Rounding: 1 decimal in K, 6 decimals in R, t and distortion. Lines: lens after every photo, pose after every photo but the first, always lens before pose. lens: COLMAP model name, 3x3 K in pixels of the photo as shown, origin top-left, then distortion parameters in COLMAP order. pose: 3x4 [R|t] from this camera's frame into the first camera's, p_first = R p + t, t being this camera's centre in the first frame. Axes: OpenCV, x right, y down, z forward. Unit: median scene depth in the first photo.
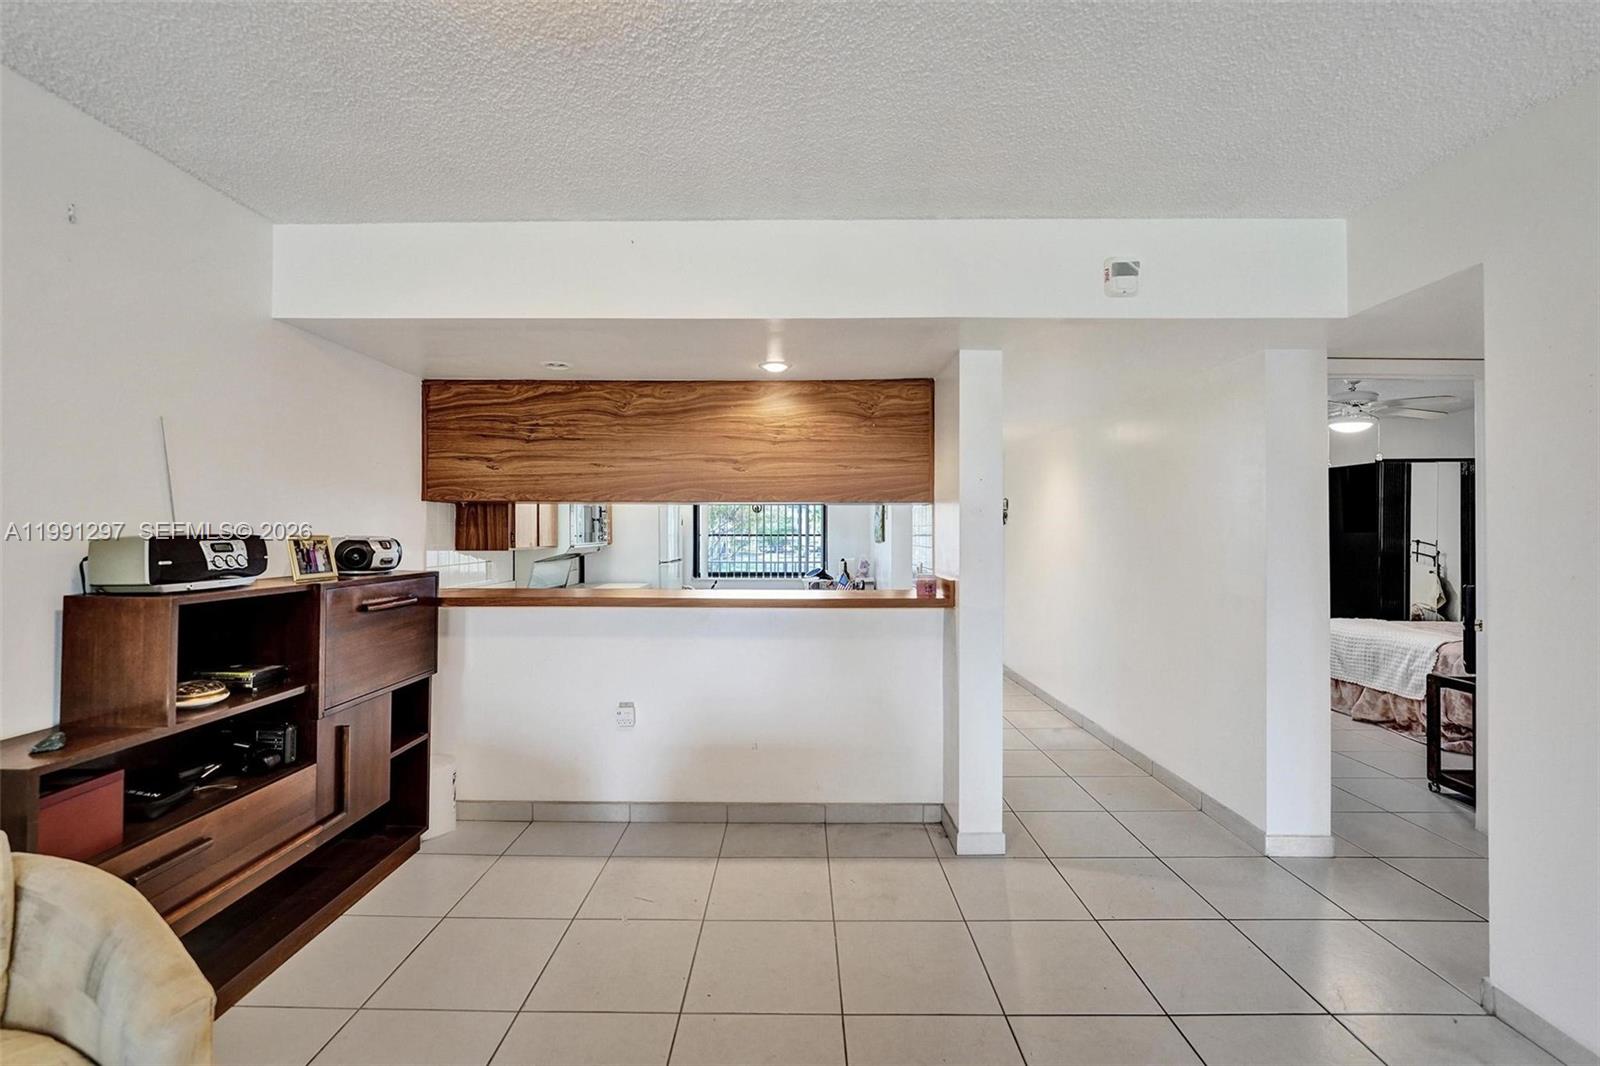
lens RADIAL K [[664.7, 0, 785.6], [0, 664.7, 530.8], [0, 0, 1]] dist [-0.011662, 0.002025]
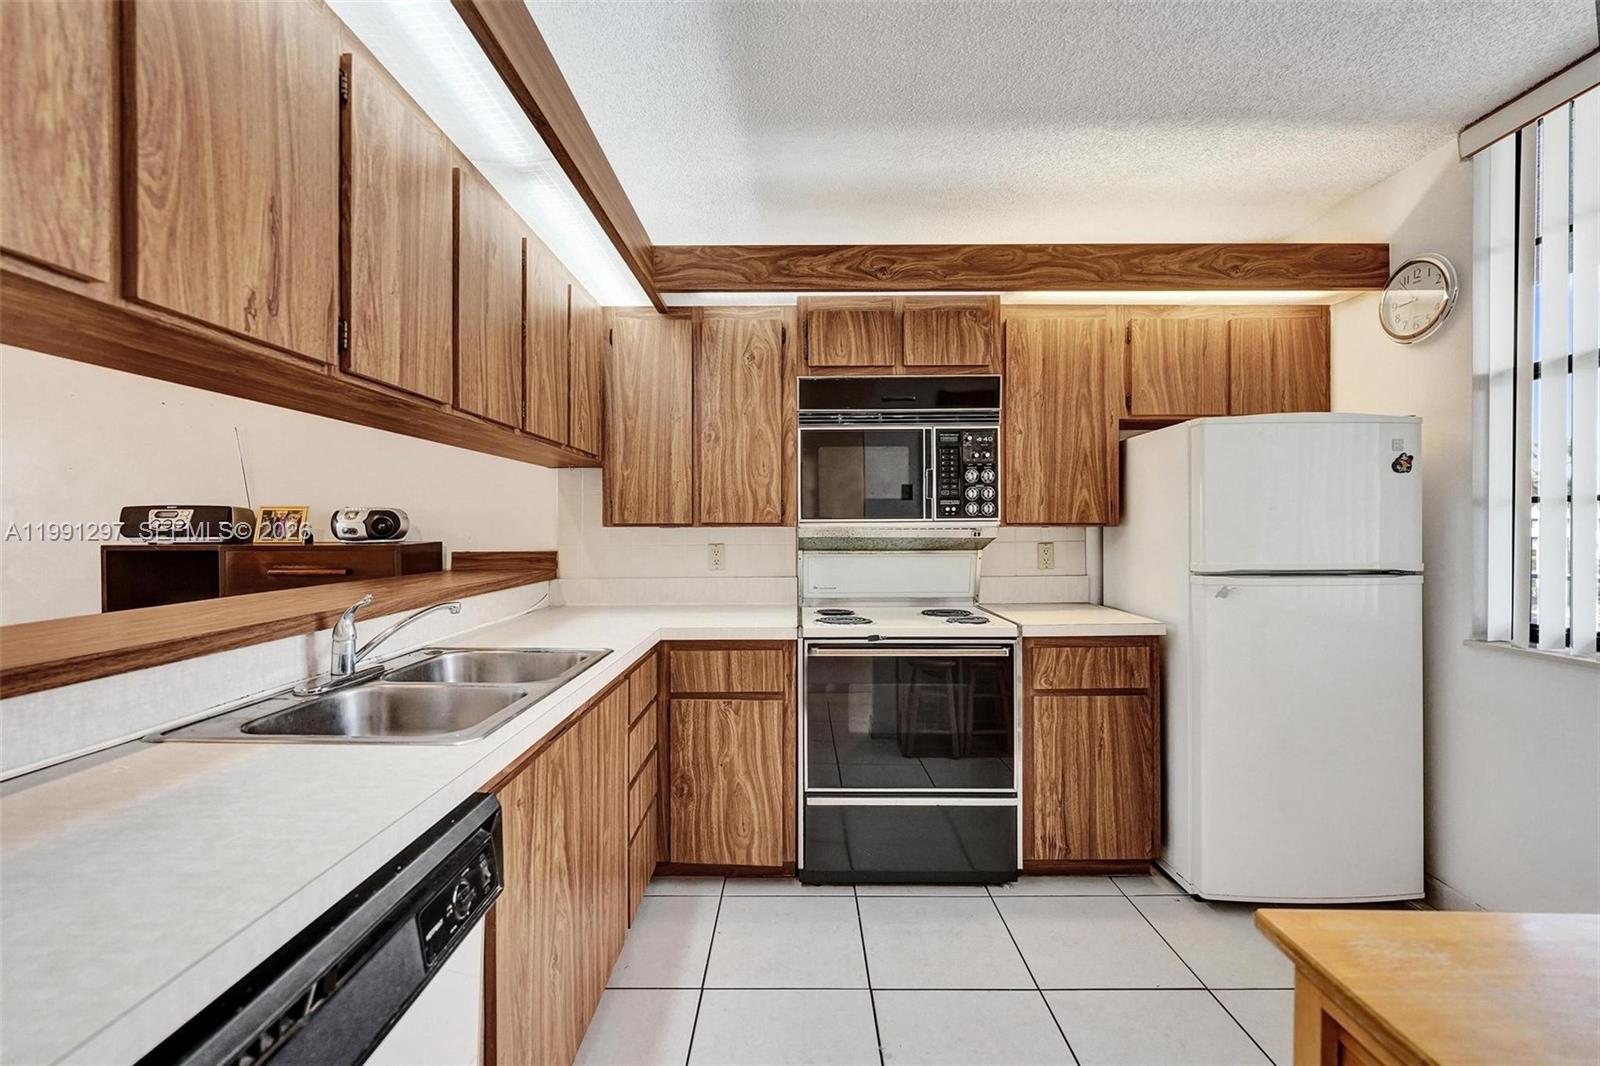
lens RADIAL K [[664.7, 0, 783.0], [0, 664.7, 527.2], [0, 0, 1]] dist [-0.011662, 0.002025]
pose [[0.005242, -0.000850, -0.999986, 0.323555], [0.005390, 0.999985, -0.000822, 0.035229], [0.999972, -0.005385, 0.005246, 1.322277]]
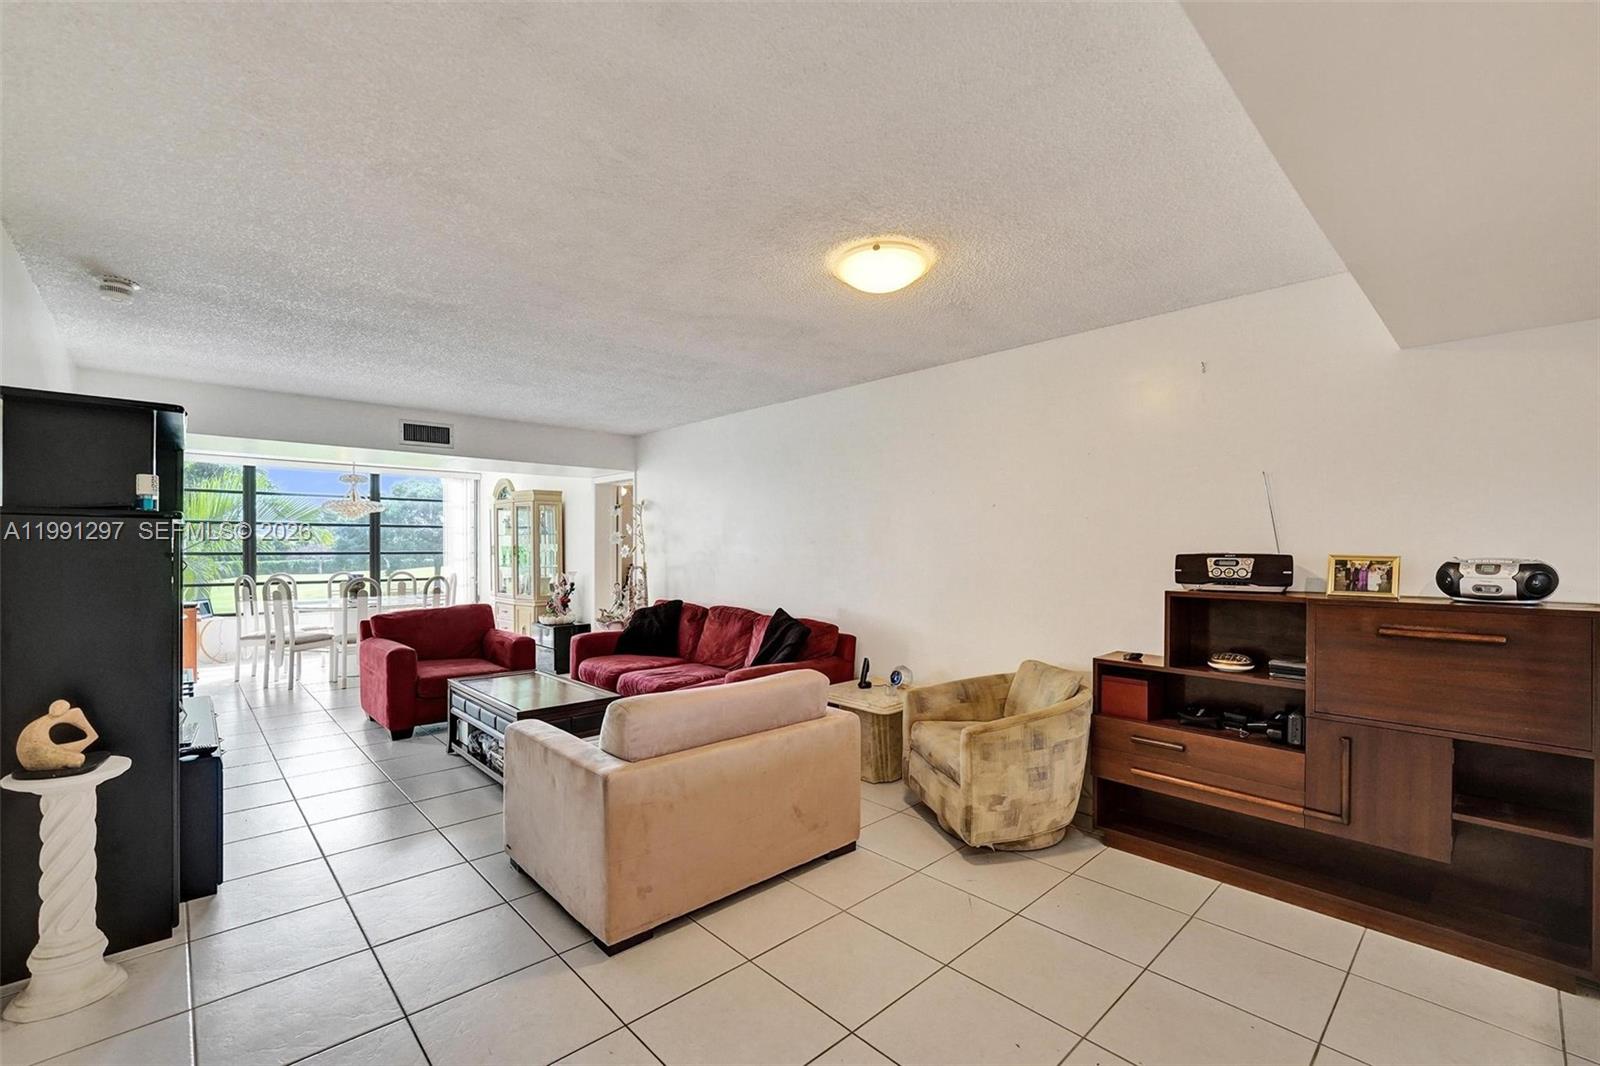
lens RADIAL K [[664.7, 0, 802.2], [0, 664.7, 555.3], [0, 0, 1]] dist [-0.011662, 0.002025]
pose [[-0.709684, 0.006100, -0.704494, 0.469672], [-0.001697, 0.999945, 0.010369, -0.002500], [0.704518, 0.008554, -0.709634, 0.784655]]
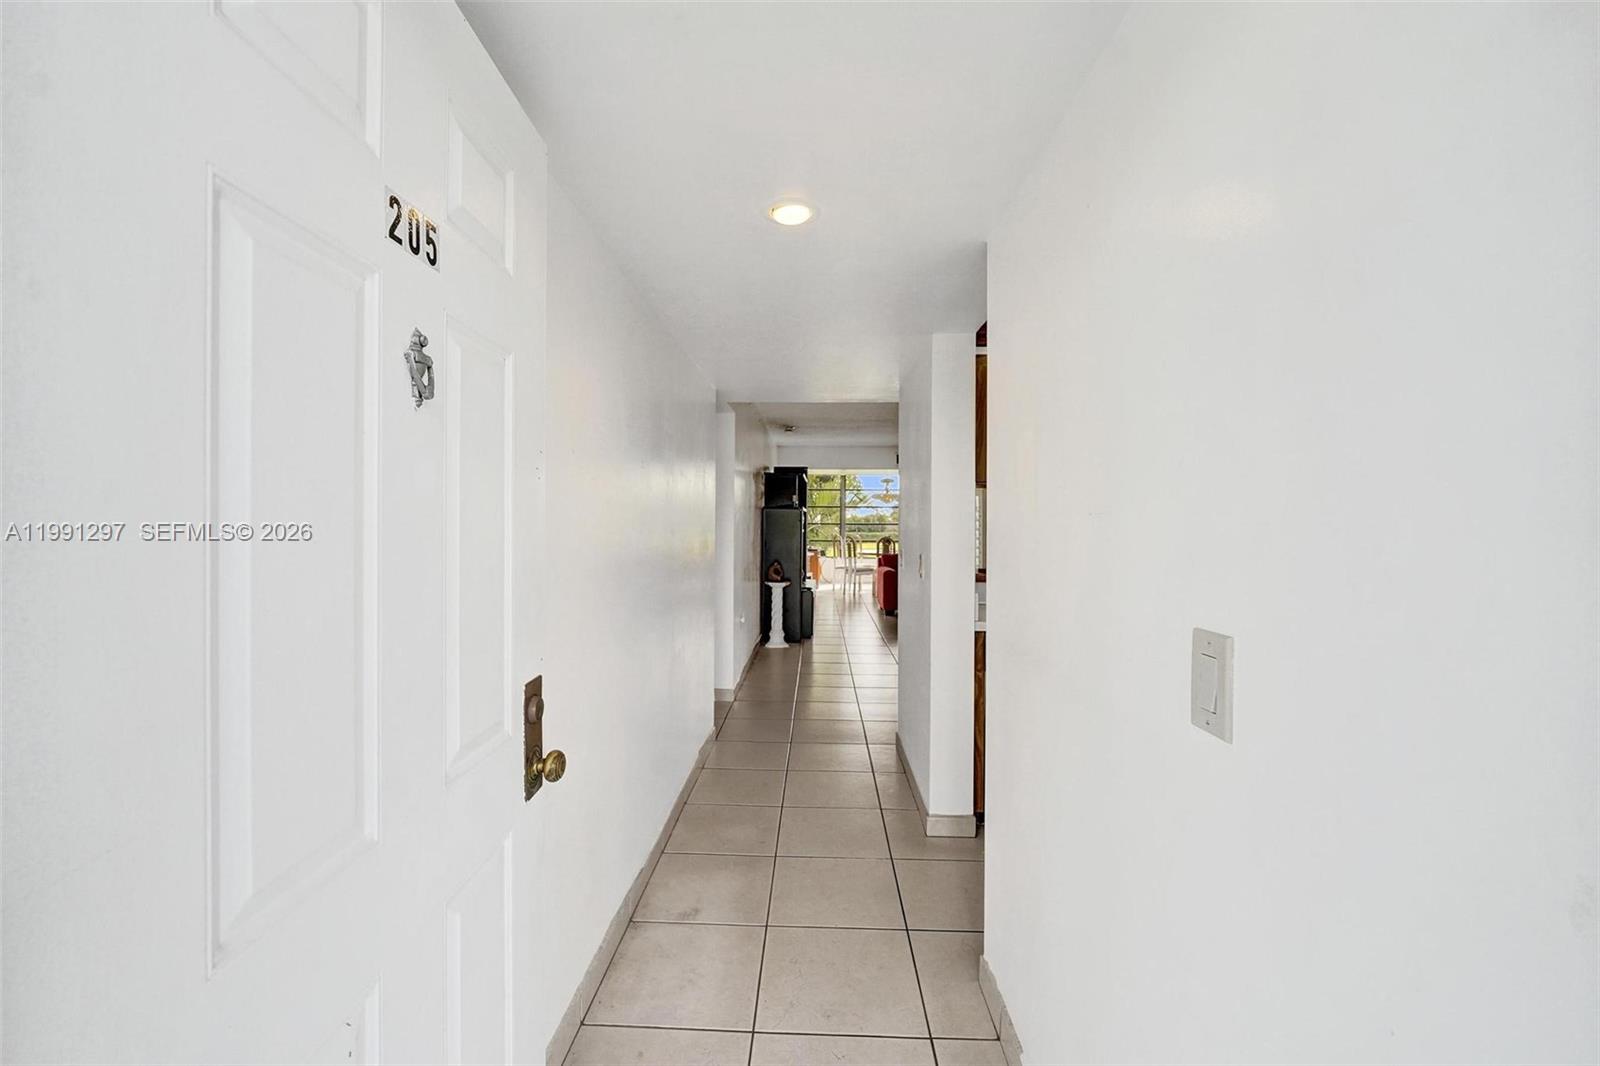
lens RADIAL K [[664.7, 0, 801.4], [0, 664.7, 522.3], [0, 0, 1]] dist [-0.011662, 0.002025]
pose [[-0.999937, -0.004313, 0.010331, 0.426160], [-0.004330, 0.999989, -0.001610, 0.015362], [-0.010324, -0.001654, -0.999945, 2.016628]]
